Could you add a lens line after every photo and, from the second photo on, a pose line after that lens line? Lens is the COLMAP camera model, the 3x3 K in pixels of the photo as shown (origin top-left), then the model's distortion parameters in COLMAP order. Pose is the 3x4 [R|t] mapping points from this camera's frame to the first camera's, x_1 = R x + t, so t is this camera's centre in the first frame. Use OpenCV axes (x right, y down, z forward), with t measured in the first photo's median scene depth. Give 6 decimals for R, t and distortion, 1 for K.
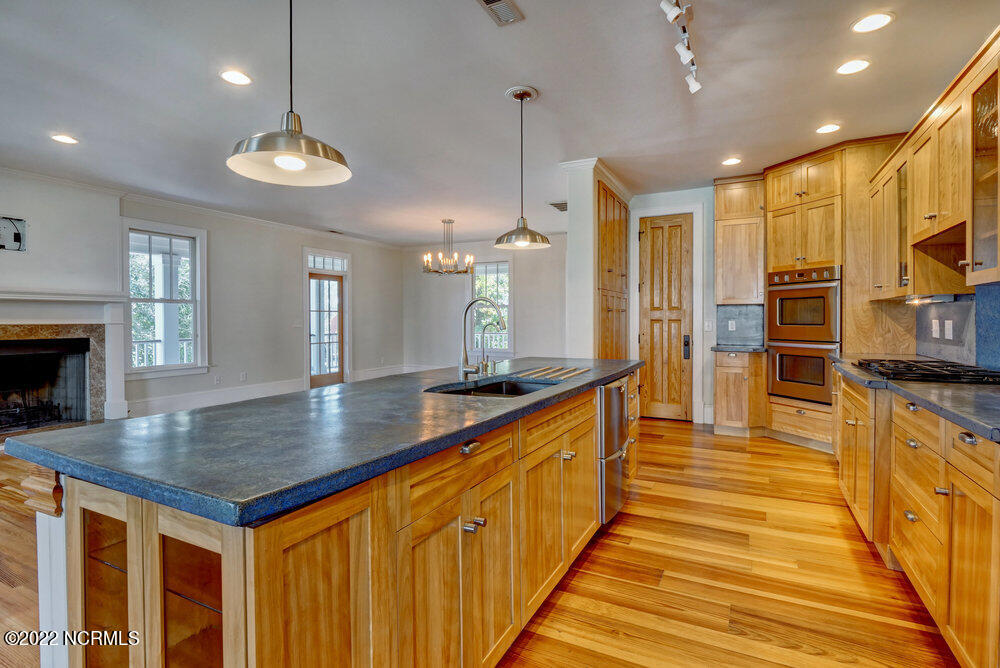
lens RADIAL K [[490.5, 0, 494.4], [0, 490.5, 324.4], [0, 0, 1]] dist [-0.000237, -0.000624]
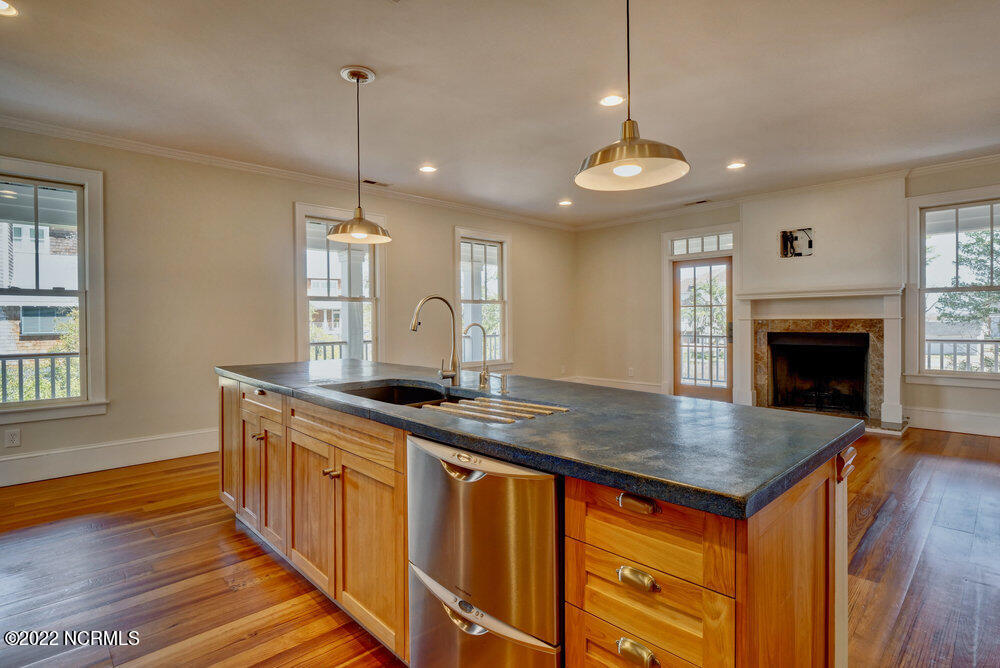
lens RADIAL K [[507.1, 0, 500.0], [0, 507.1, 334.0], [0, 0, 1]] dist [-0.021534, 0.000096]
pose [[-0.316273, 0.032484, -0.948112, 0.350129], [0.002213, 0.999436, 0.033504, -0.005470], [0.948666, 0.008498, -0.316167, 0.606784]]
